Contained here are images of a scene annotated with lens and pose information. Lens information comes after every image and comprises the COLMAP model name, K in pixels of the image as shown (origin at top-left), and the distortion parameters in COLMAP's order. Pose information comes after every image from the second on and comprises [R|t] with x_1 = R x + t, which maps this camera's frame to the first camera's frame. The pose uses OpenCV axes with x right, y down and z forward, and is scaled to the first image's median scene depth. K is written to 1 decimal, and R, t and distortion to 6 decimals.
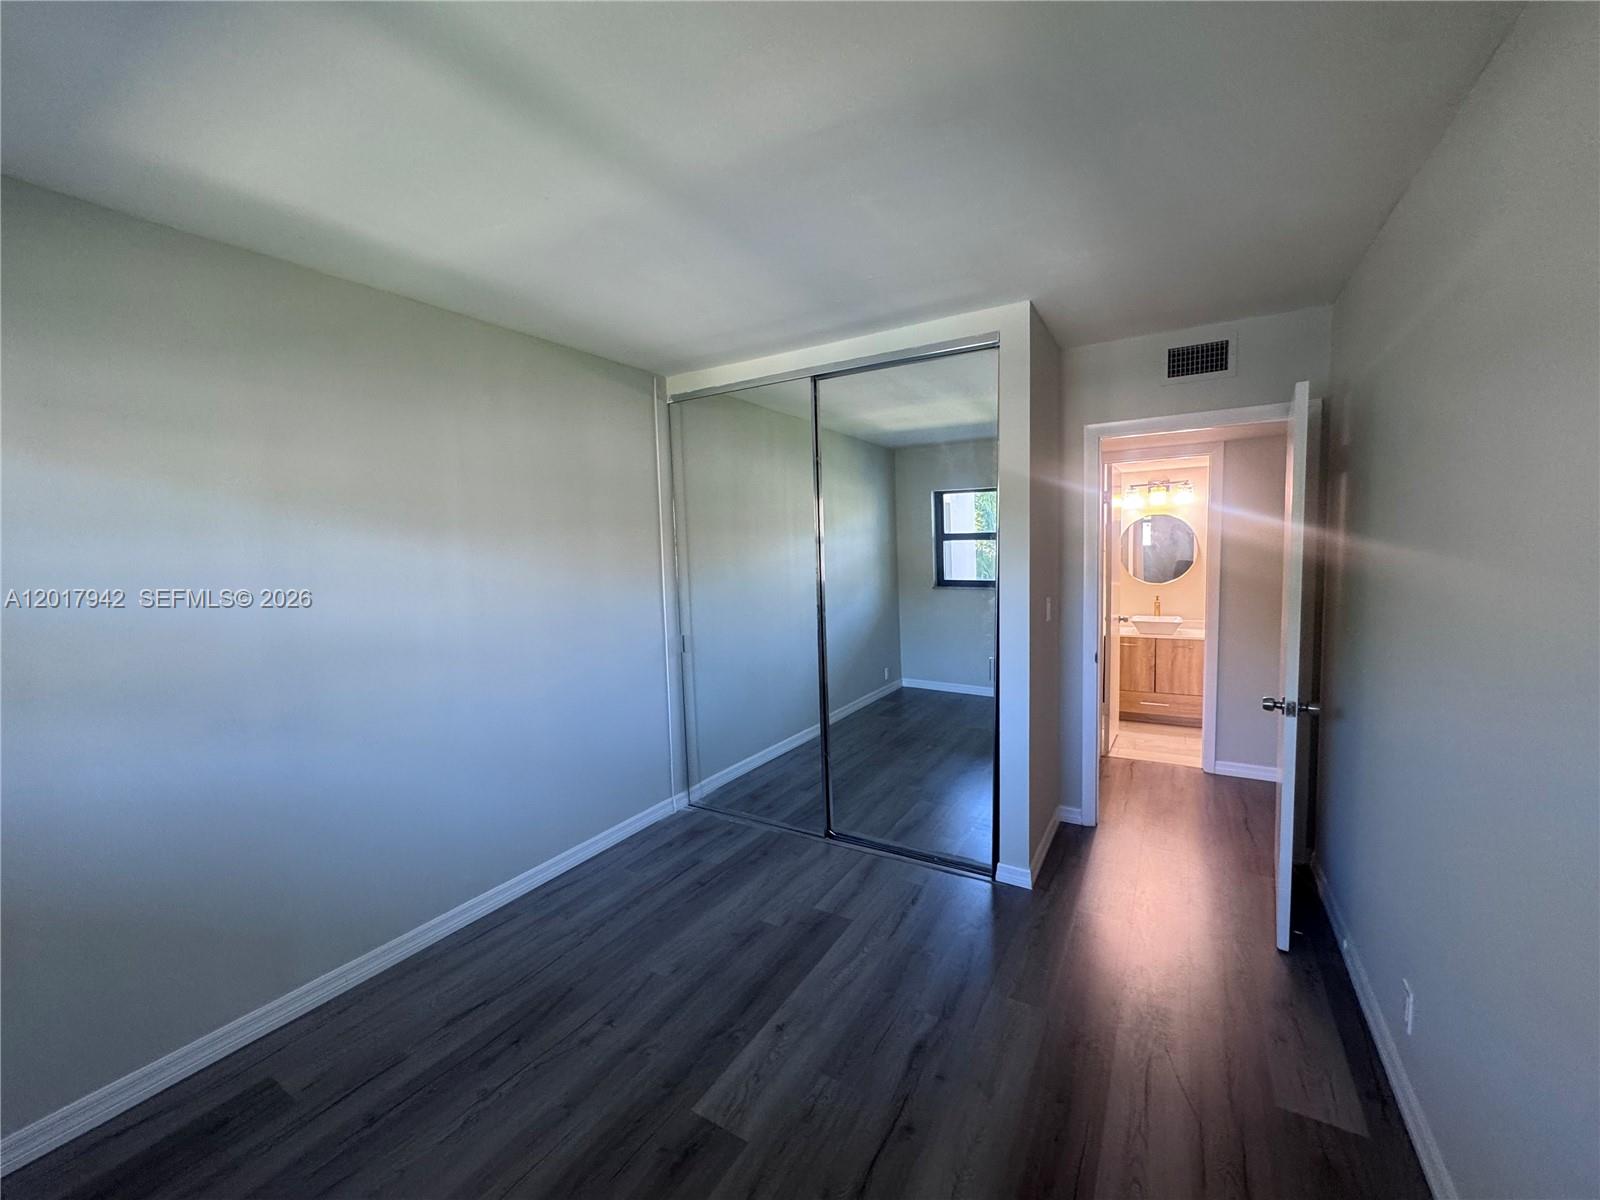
lens RADIAL K [[639.4, 0, 810.0], [0, 639.4, 583.0], [0, 0, 1]] dist [-0.000789, 0.000126]
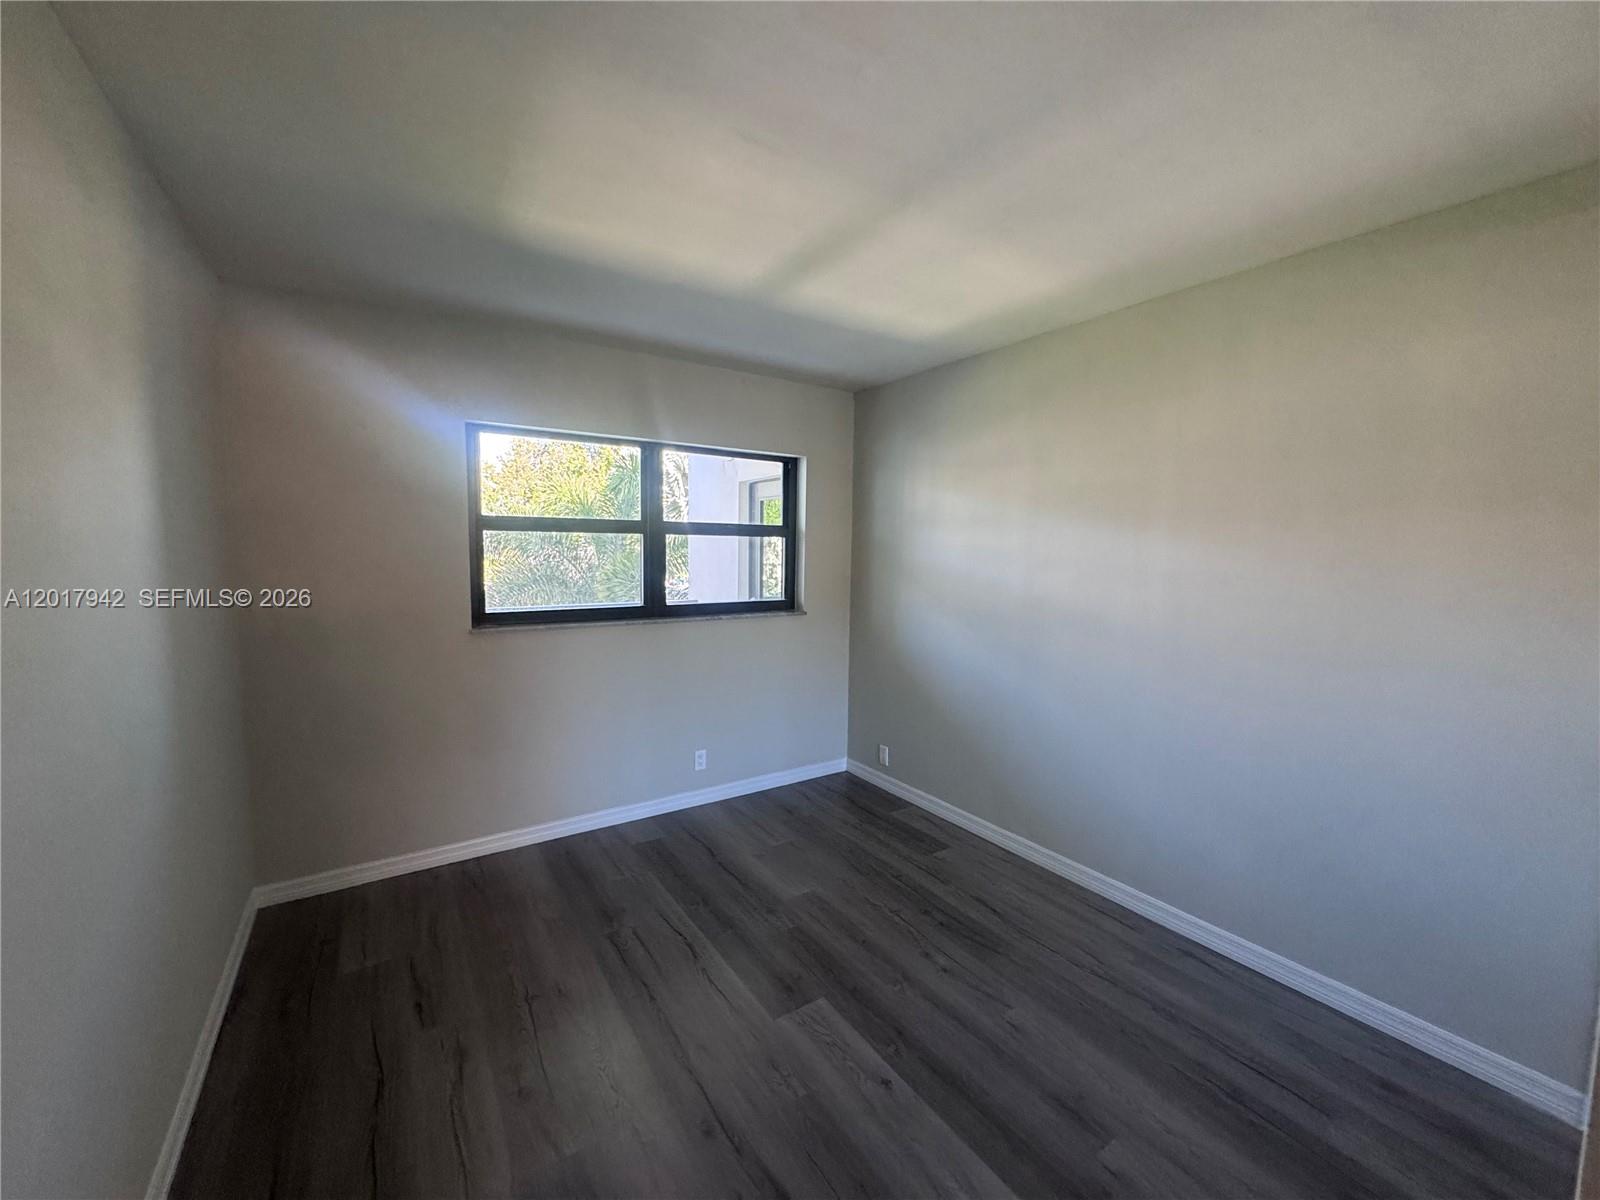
lens RADIAL K [[639.4, 0, 811.3], [0, 639.4, 614.3], [0, 0, 1]] dist [-0.000789, 0.000126]
pose [[-0.437201, 0.121847, -0.891071, 0.631683], [-0.044127, 0.986680, 0.156572, -0.083663], [0.898280, 0.107773, -0.426001, 1.063577]]
